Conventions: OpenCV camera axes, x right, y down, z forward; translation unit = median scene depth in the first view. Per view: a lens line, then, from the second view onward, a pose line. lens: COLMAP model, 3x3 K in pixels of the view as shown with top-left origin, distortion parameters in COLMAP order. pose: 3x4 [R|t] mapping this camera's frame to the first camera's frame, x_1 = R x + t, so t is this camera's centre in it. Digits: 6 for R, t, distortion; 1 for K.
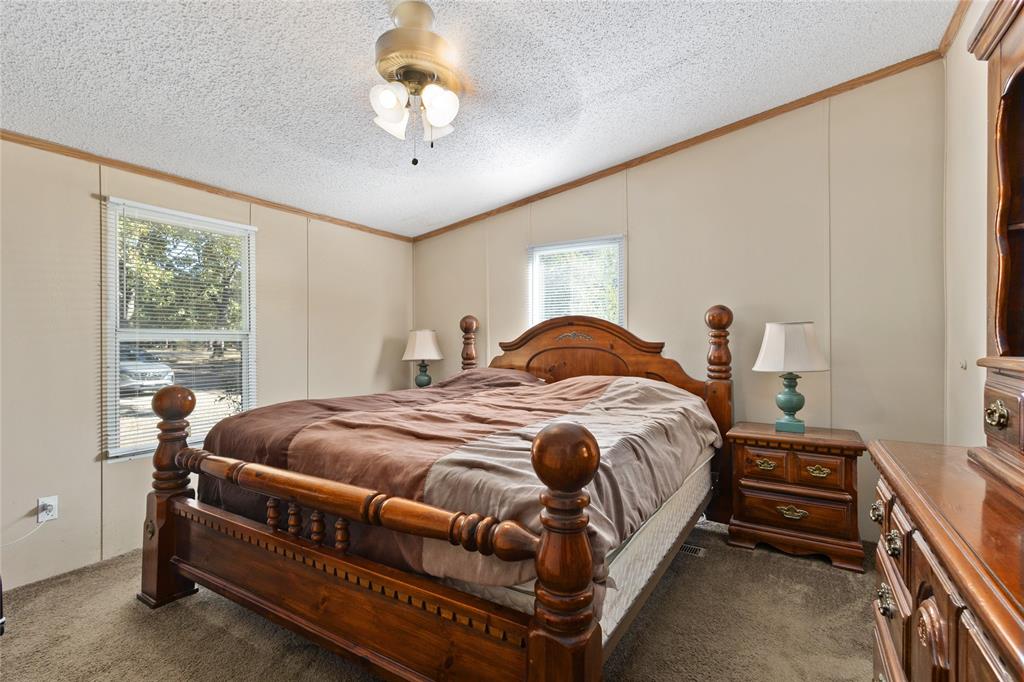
lens RADIAL K [[471.9, 0, 512.0], [0, 471.9, 341.0], [0, 0, 1]] dist [0.011918, -0.000299]
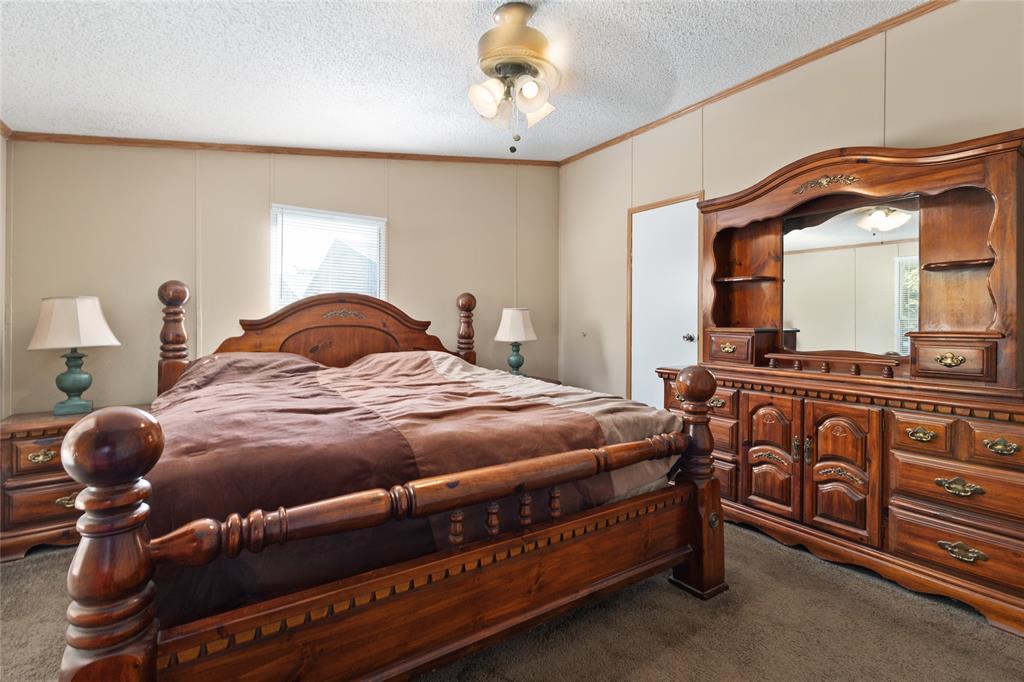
lens RADIAL K [[467.1, 0, 509.6], [0, 467.1, 332.2], [0, 0, 1]] dist [0.034290, -0.000024]
pose [[0.430847, -0.013086, 0.902330, -0.616263], [-0.008195, 0.999797, 0.018412, 0.006644], [-0.902388, -0.015328, 0.430653, 0.301106]]
